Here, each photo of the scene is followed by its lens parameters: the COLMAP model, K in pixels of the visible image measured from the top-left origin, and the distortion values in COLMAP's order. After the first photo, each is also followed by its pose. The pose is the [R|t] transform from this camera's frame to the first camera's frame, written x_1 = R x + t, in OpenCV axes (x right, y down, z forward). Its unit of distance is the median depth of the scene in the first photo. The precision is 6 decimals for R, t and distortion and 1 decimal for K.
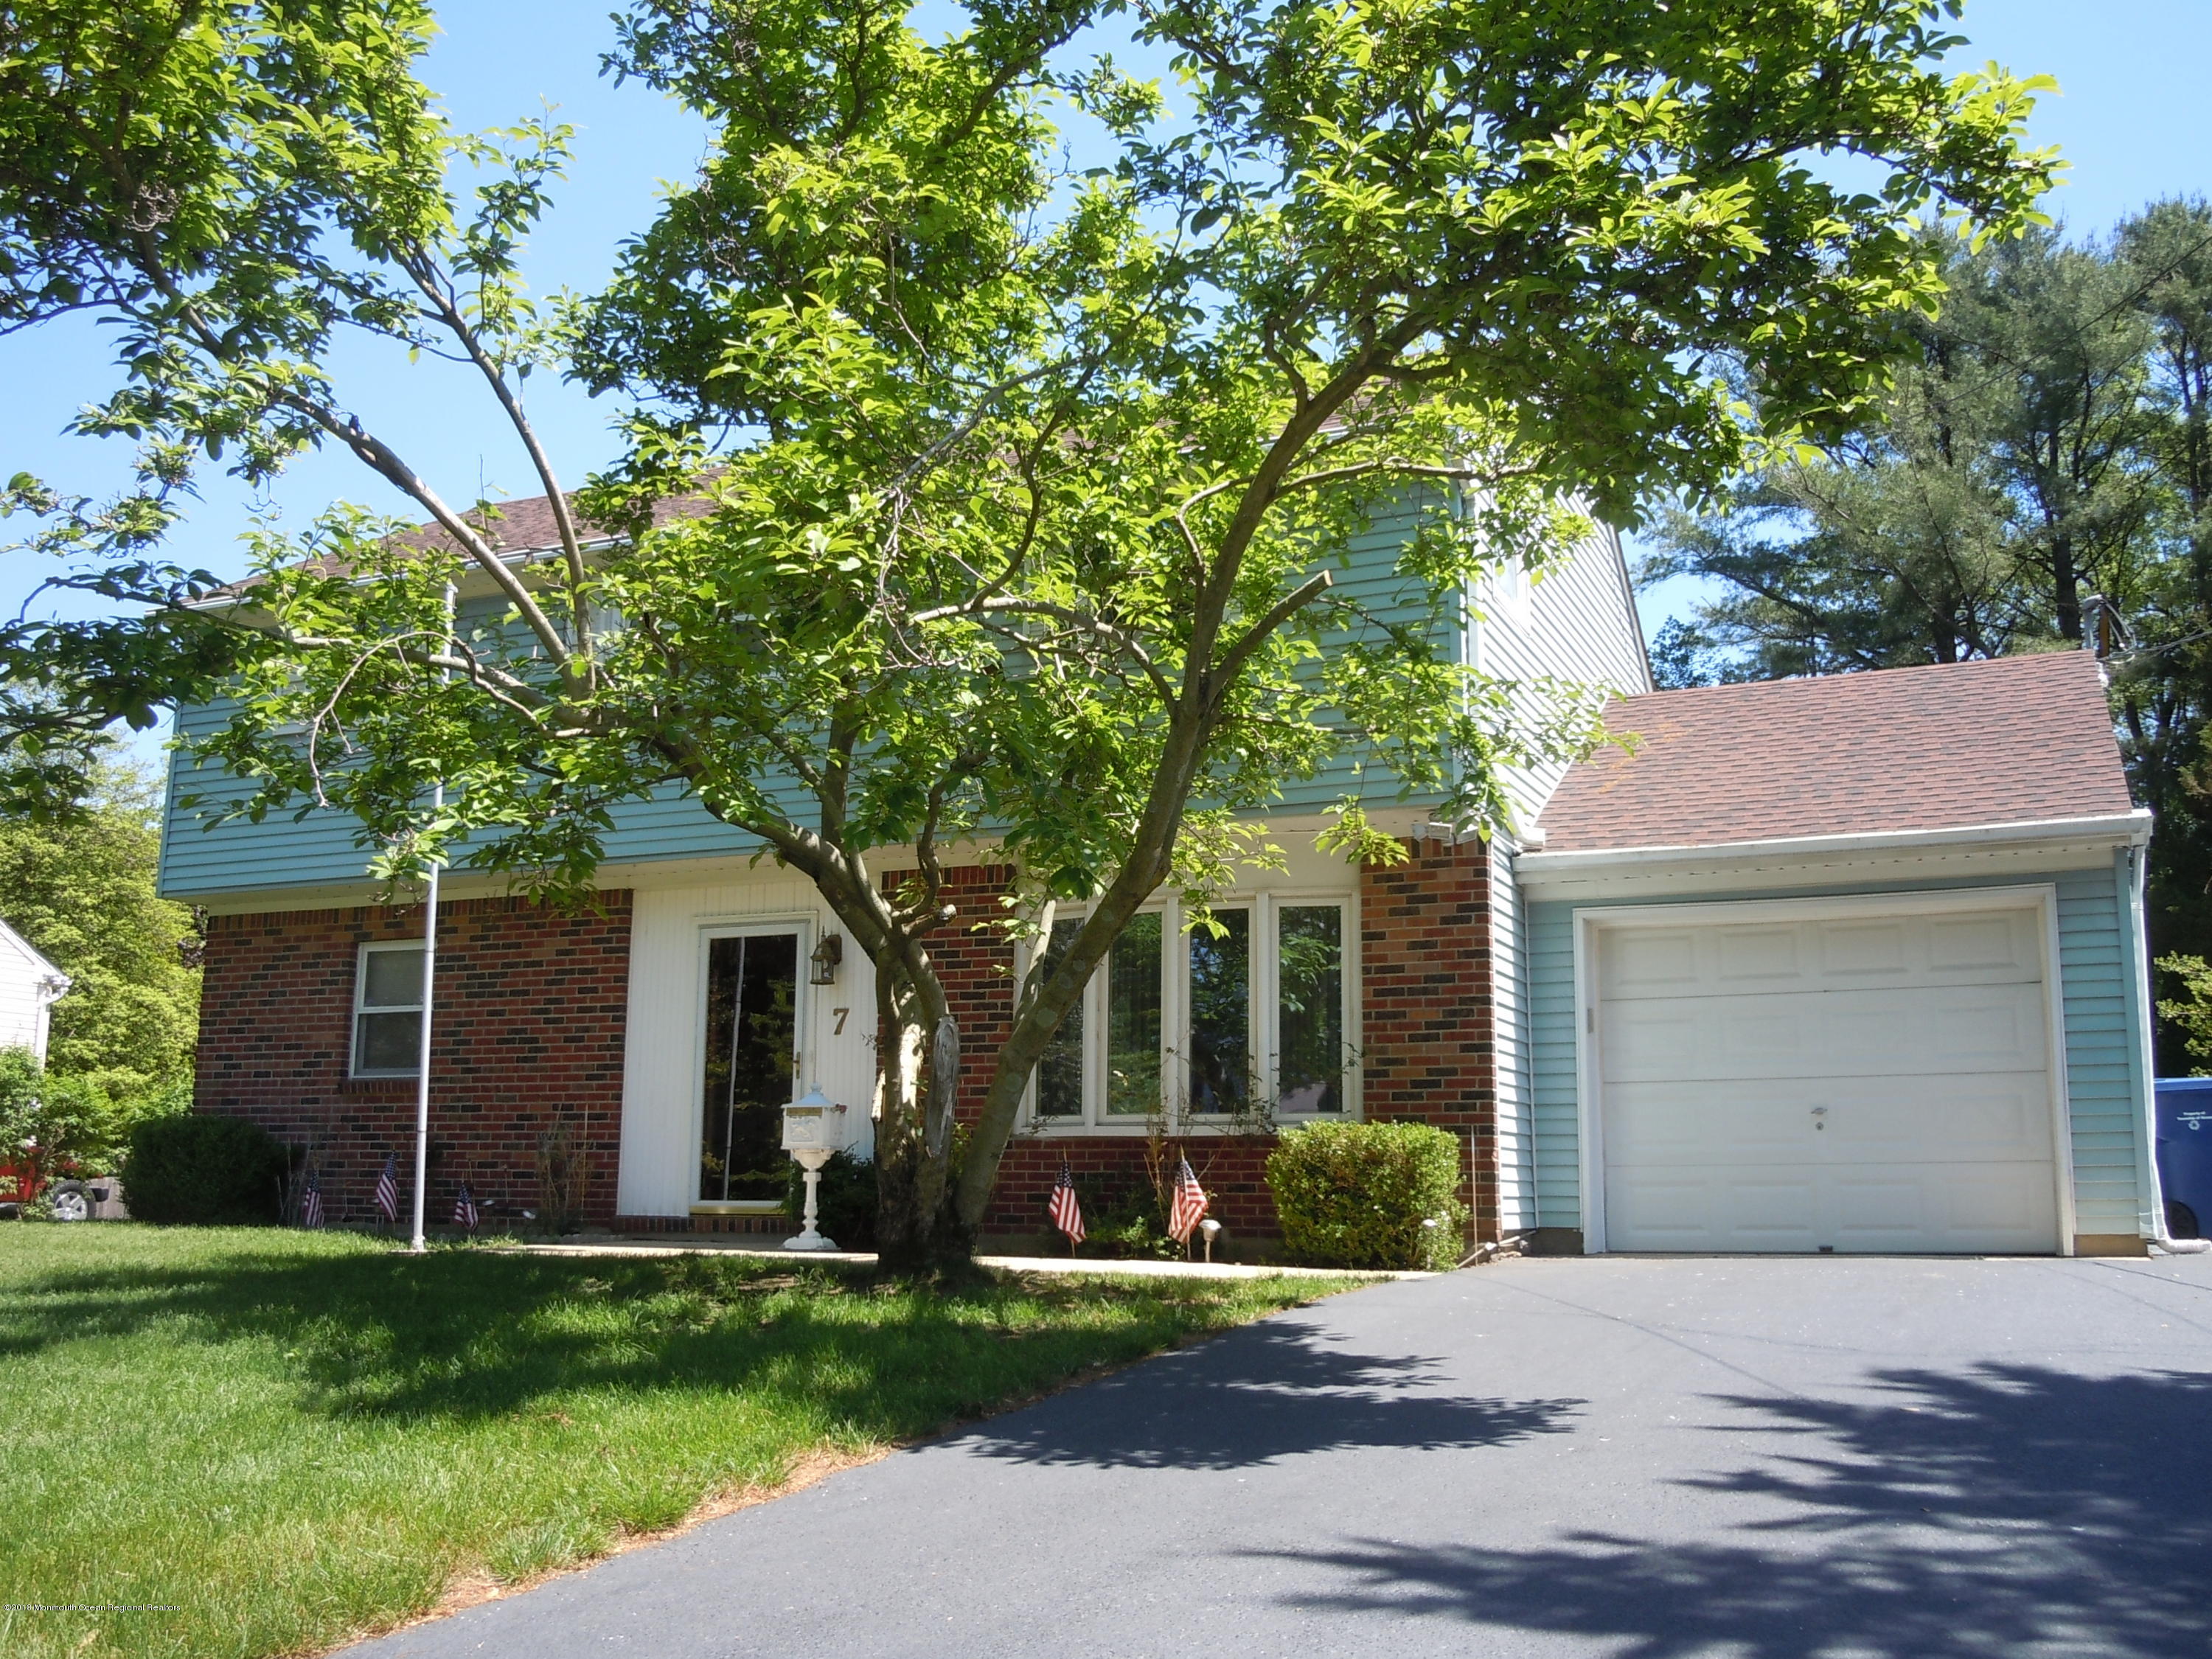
lens RADIAL K [[2136.3, 0, 1109.9], [0, 2136.3, 826.3], [0, 0, 1]] dist [-0.020954, 0.000000]
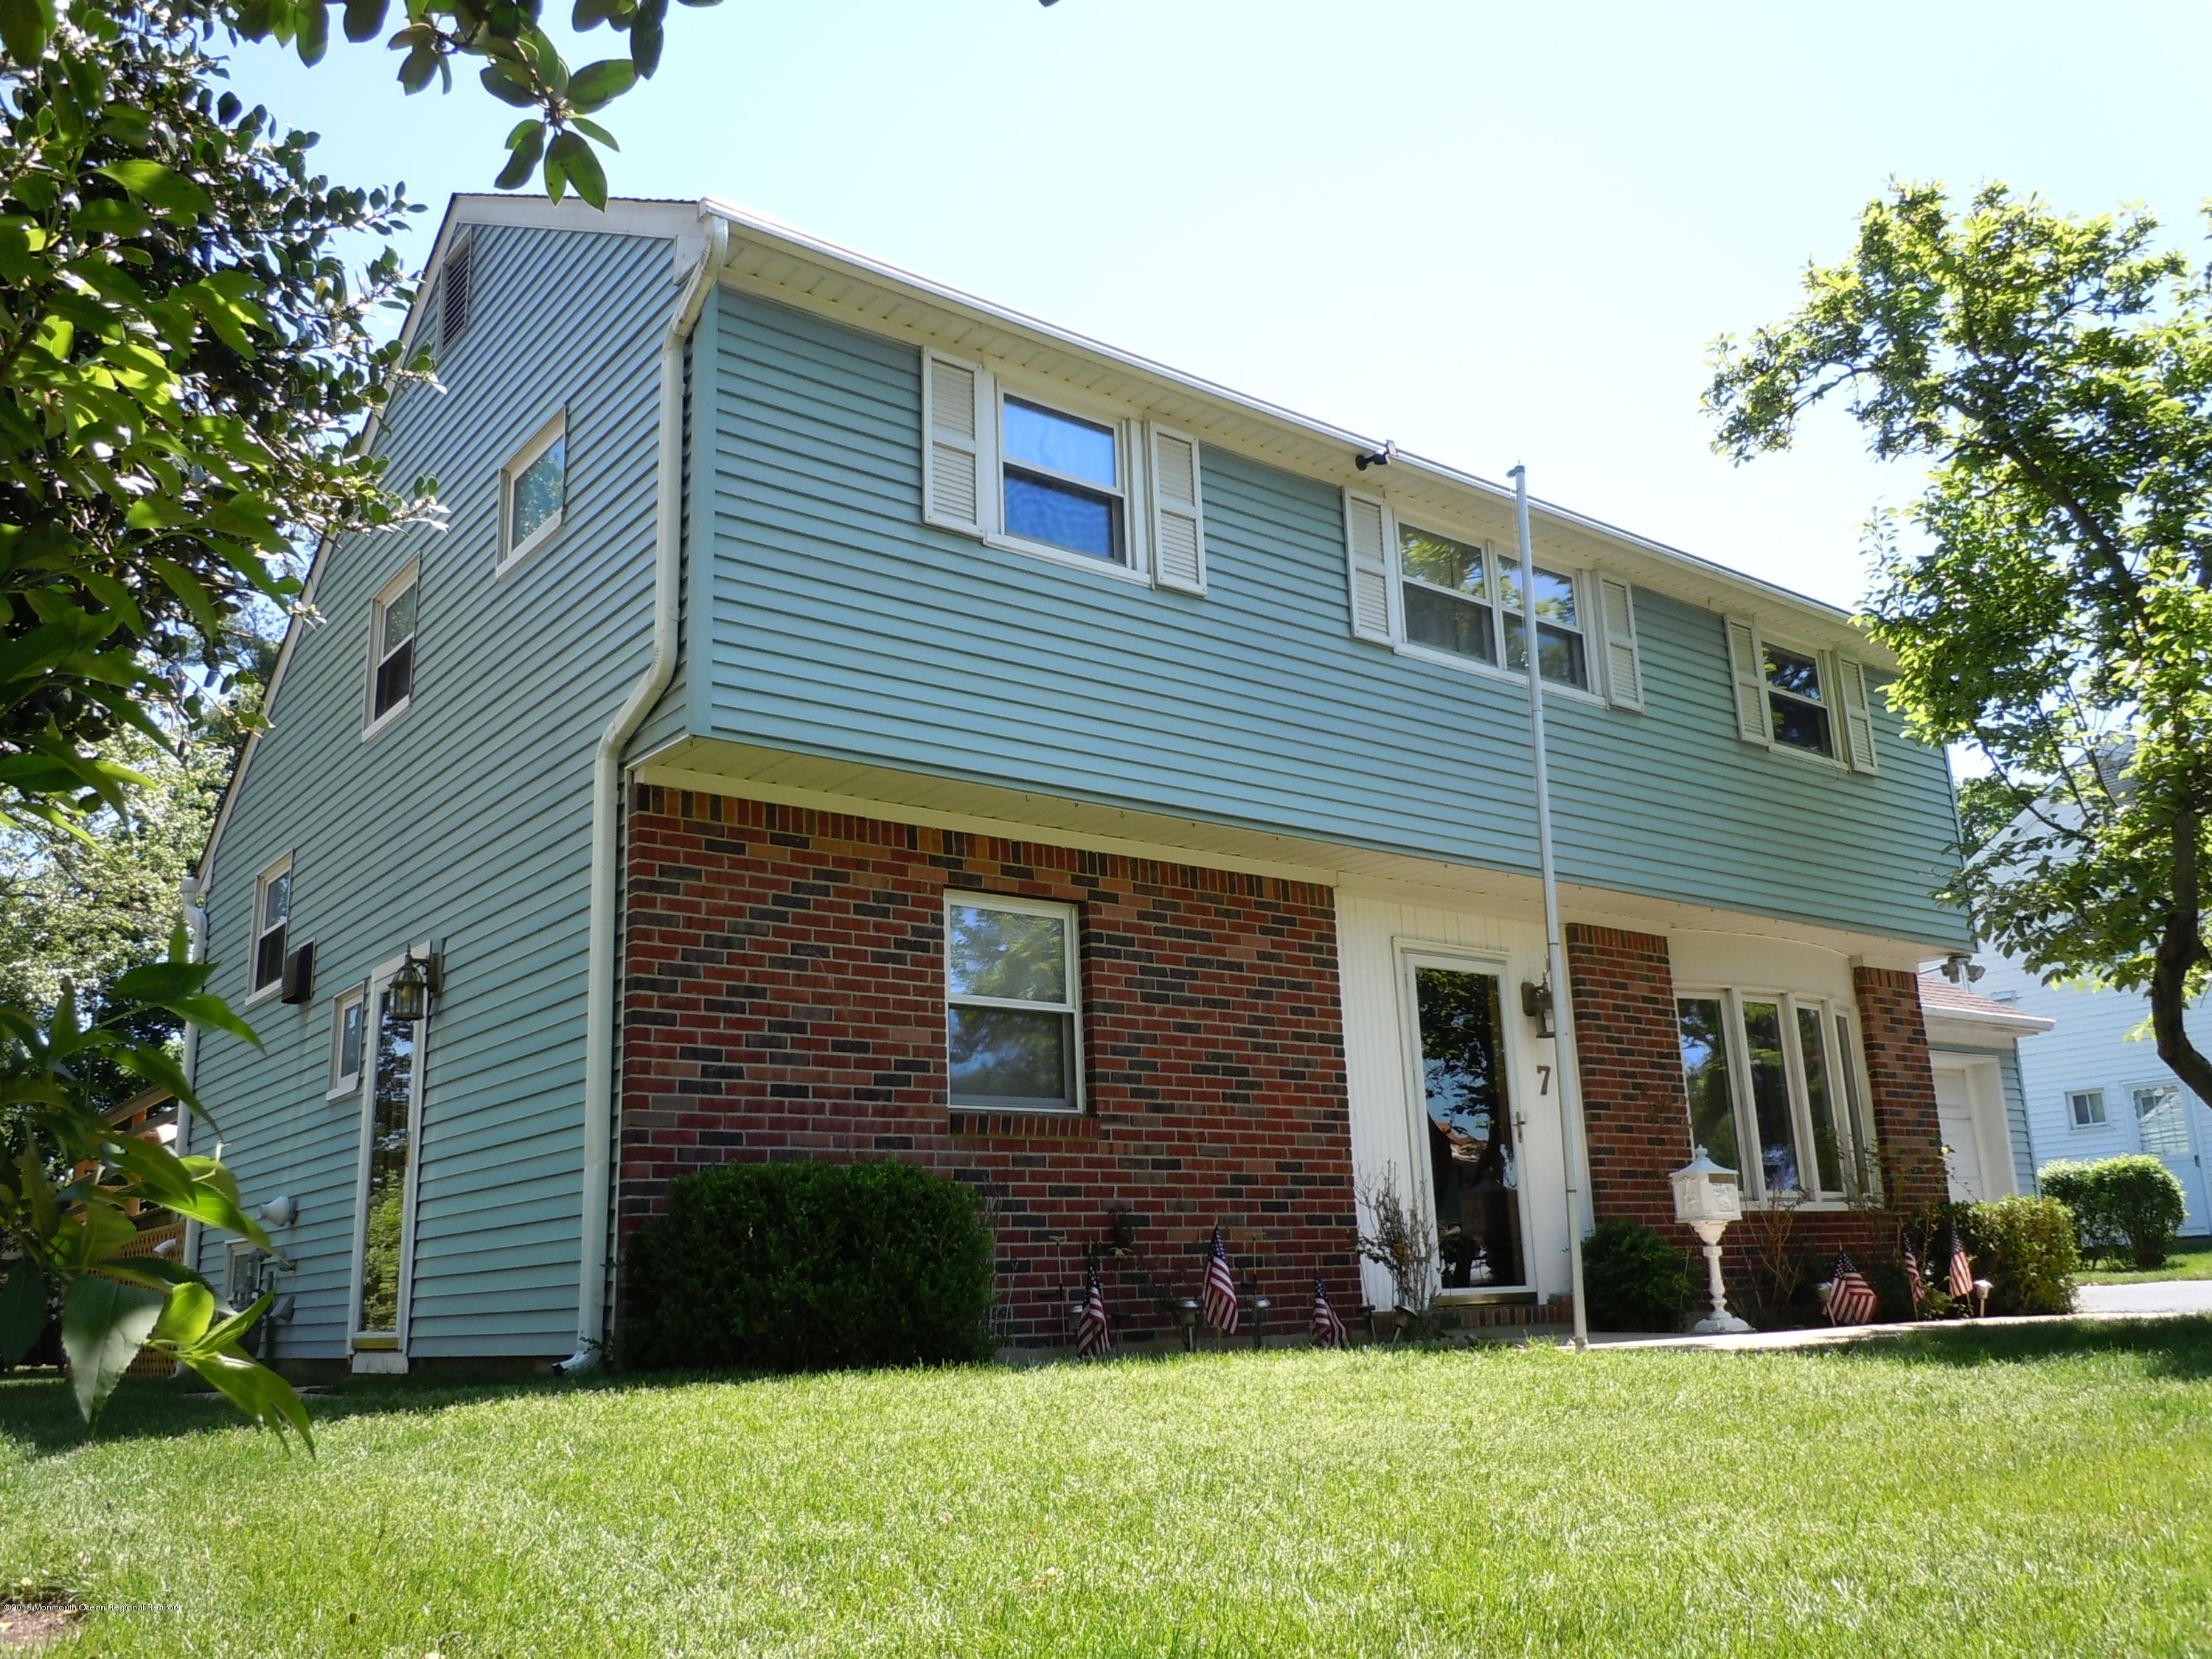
lens RADIAL K [[1843.5, 0, 1120.2], [0, 1843.5, 816.3], [0, 0, 1]] dist [0.019066, -0.066652]
pose [[0.454689, 0.202973, 0.867214, -0.974434], [-0.114536, 0.978927, -0.169067, 0.144853], [-0.883255, -0.022454, 0.468355, 0.859271]]
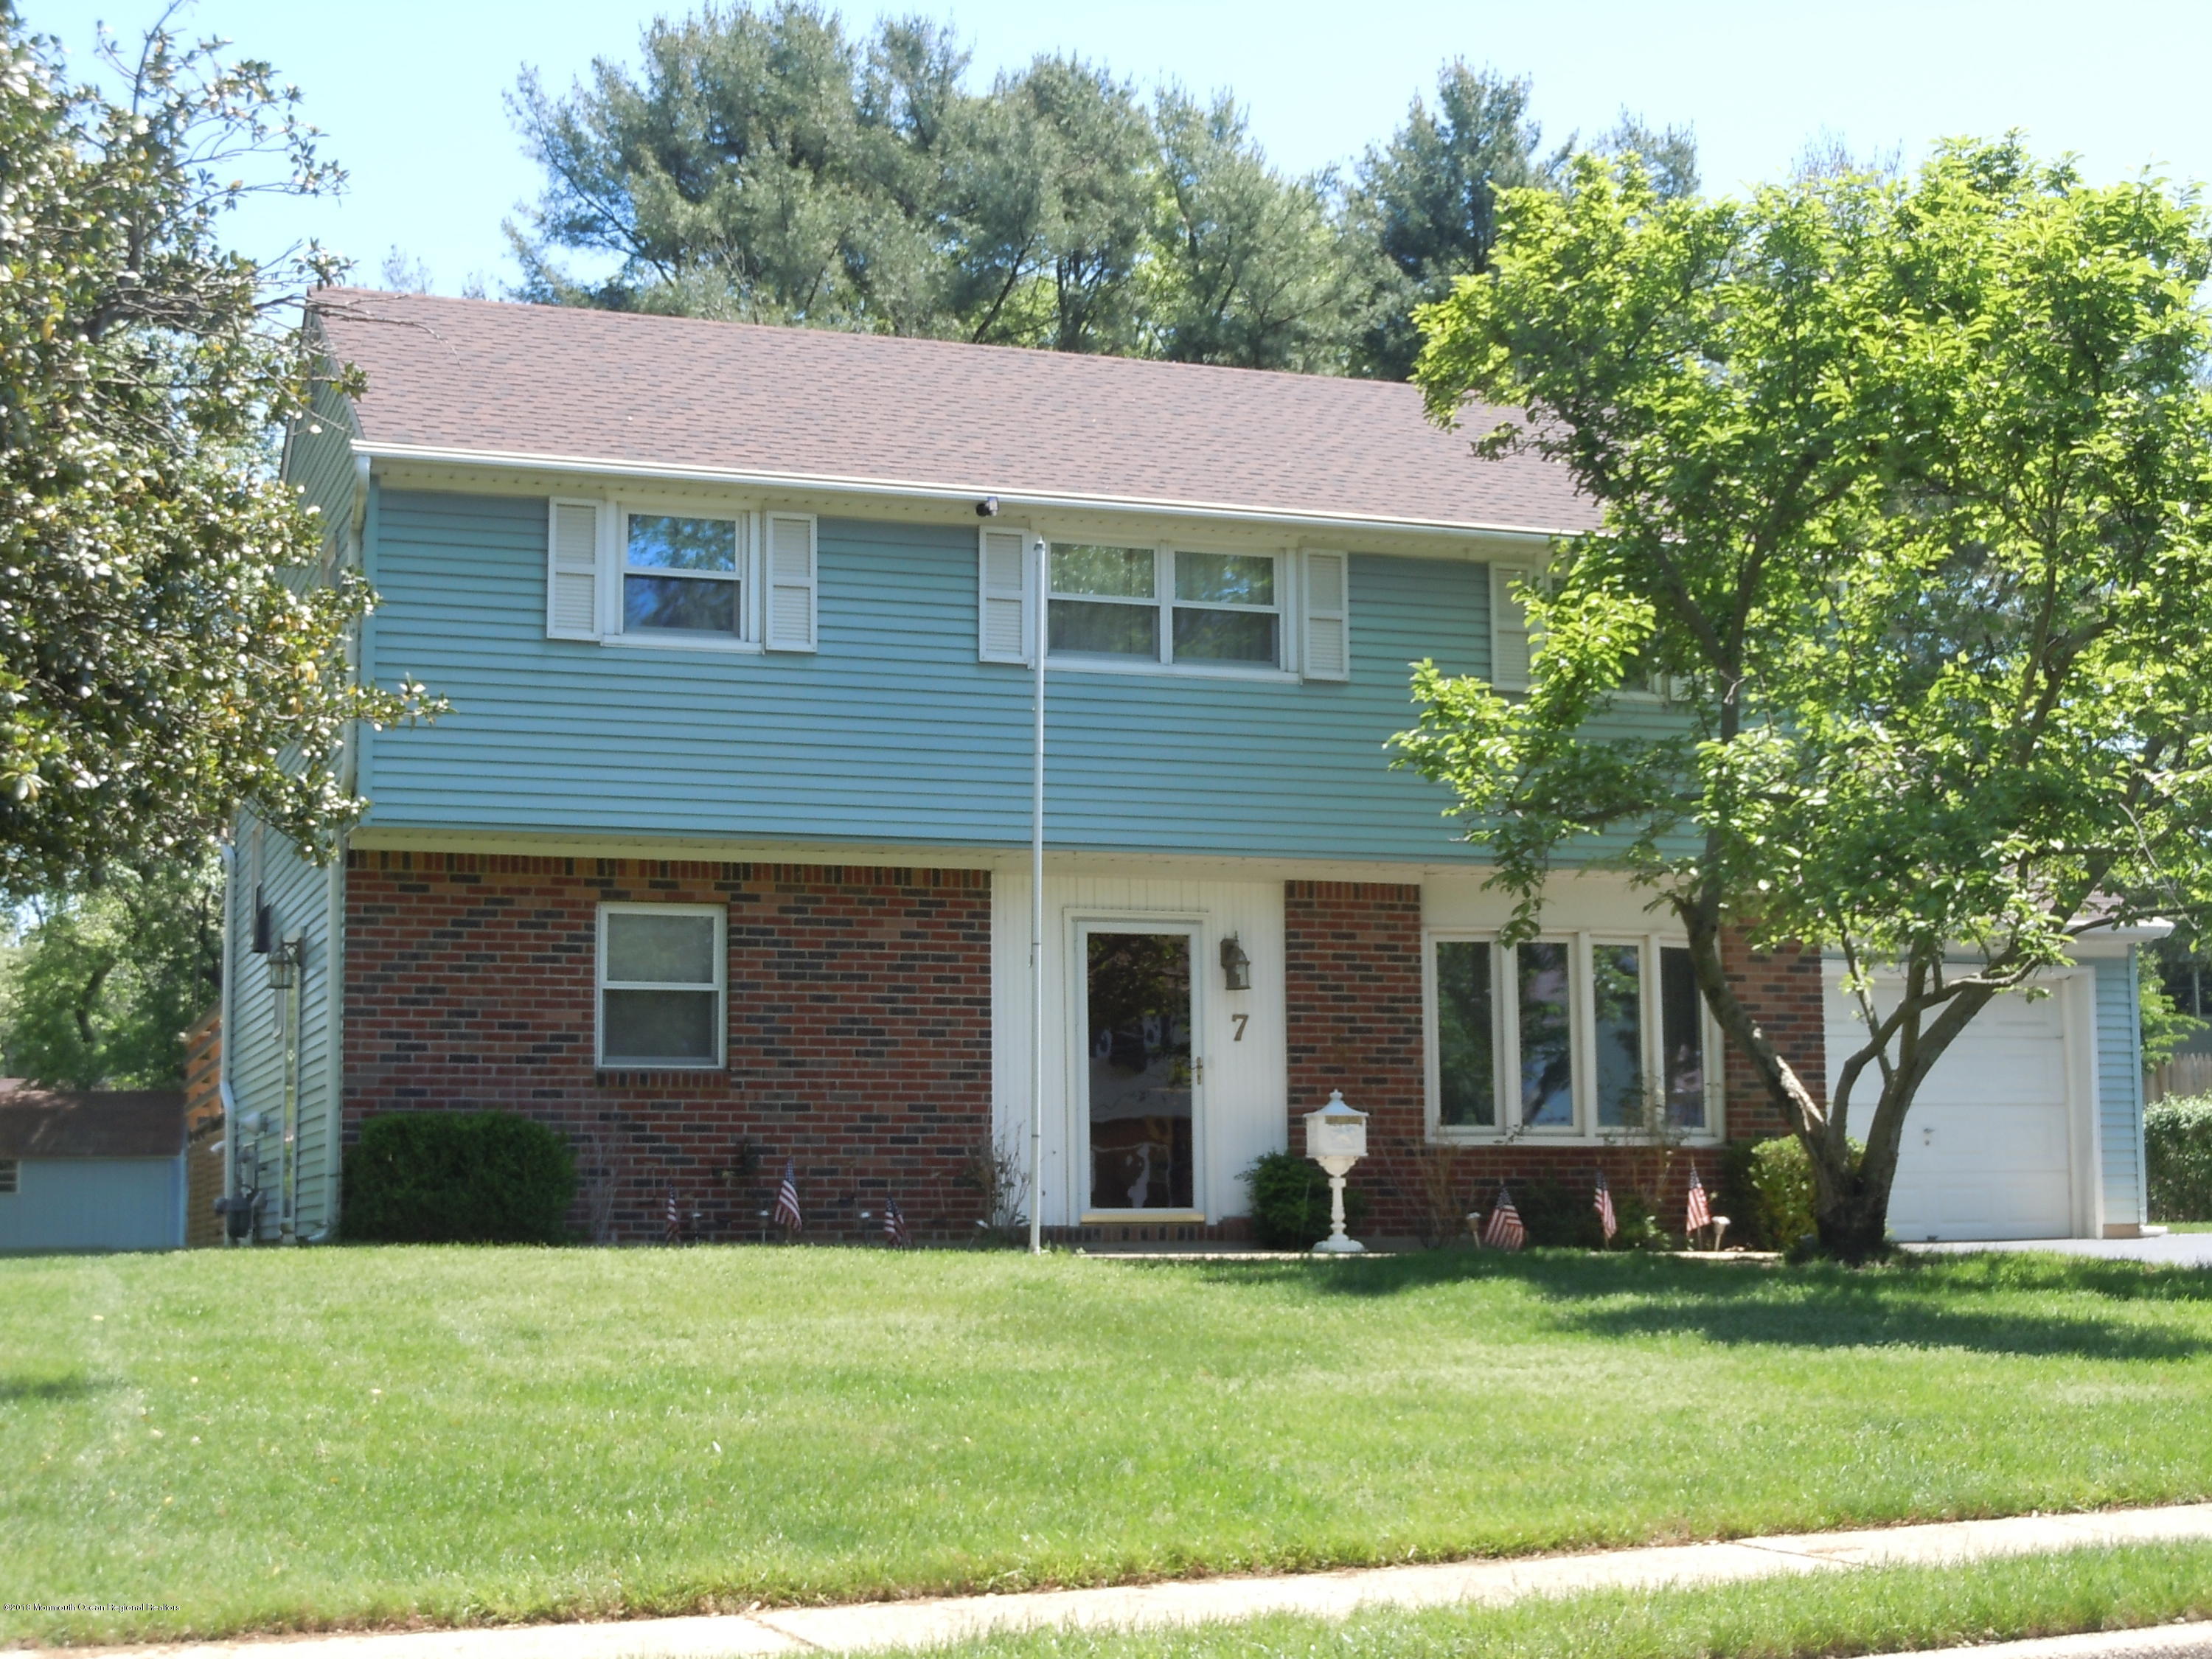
lens RADIAL K [[3276.3, 0, 1098.1], [0, 3276.3, 829.5], [0, 0, 1]] dist [-0.034008, 0.000000]
pose [[0.712887, 0.075972, 0.697151, -1.335560], [-0.107659, 0.994186, 0.001747, 0.004866], [-0.692966, -0.076300, 0.716922, -0.038278]]
